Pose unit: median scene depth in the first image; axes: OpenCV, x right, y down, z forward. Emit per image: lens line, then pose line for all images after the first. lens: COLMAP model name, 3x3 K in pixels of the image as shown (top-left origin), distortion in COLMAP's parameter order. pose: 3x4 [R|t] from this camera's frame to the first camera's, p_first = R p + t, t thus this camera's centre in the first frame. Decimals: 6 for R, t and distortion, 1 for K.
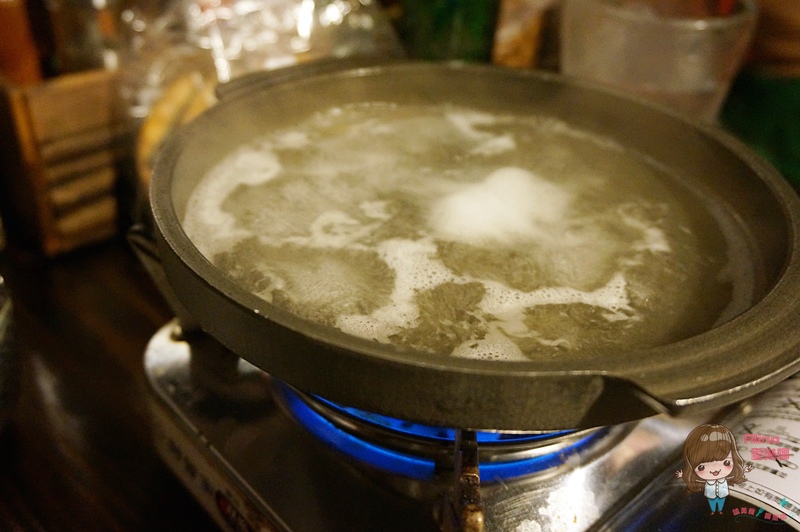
lens RADIAL K [[801.0, 0, 402.1], [0, 801.0, 266.3], [0, 0, 1]] dist [0.017665, 0.000000]
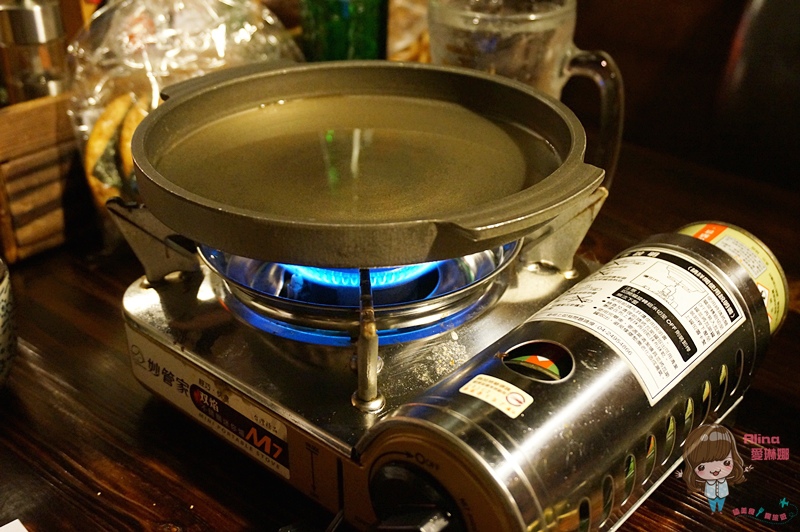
lens RADIAL K [[995.1, 0, 401.7], [0, 995.1, 264.5], [0, 0, 1]] dist [0.035727, 0.000000]
pose [[0.993457, -0.093584, 0.065466, 0.024819], [0.098767, 0.991808, -0.081009, 0.243852], [-0.057349, 0.086945, 0.994561, -0.661381]]
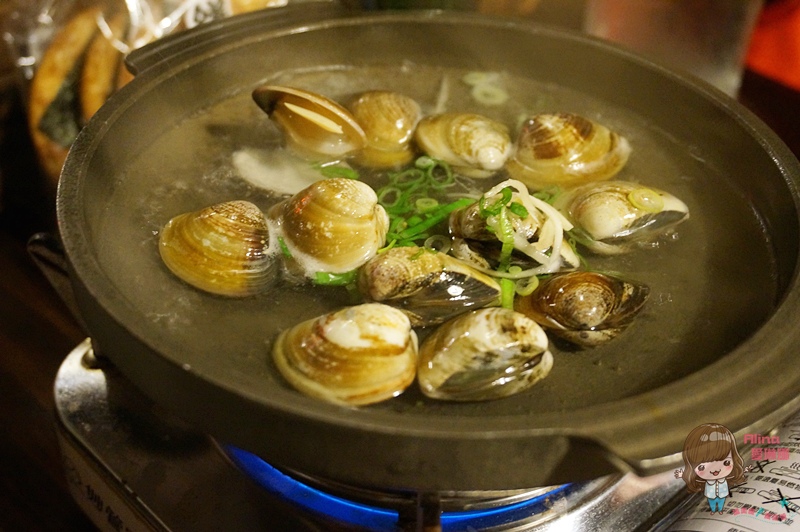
lens RADIAL K [[1135.1, 0, 398.5], [0, 1135.1, 263.5], [0, 0, 1]] dist [-0.006724, 0.000000]
pose [[0.999762, -0.020311, 0.007996, 0.032687], [0.019709, 0.997407, 0.069215, -0.097018], [-0.009381, -0.069041, 0.997570, -0.179759]]
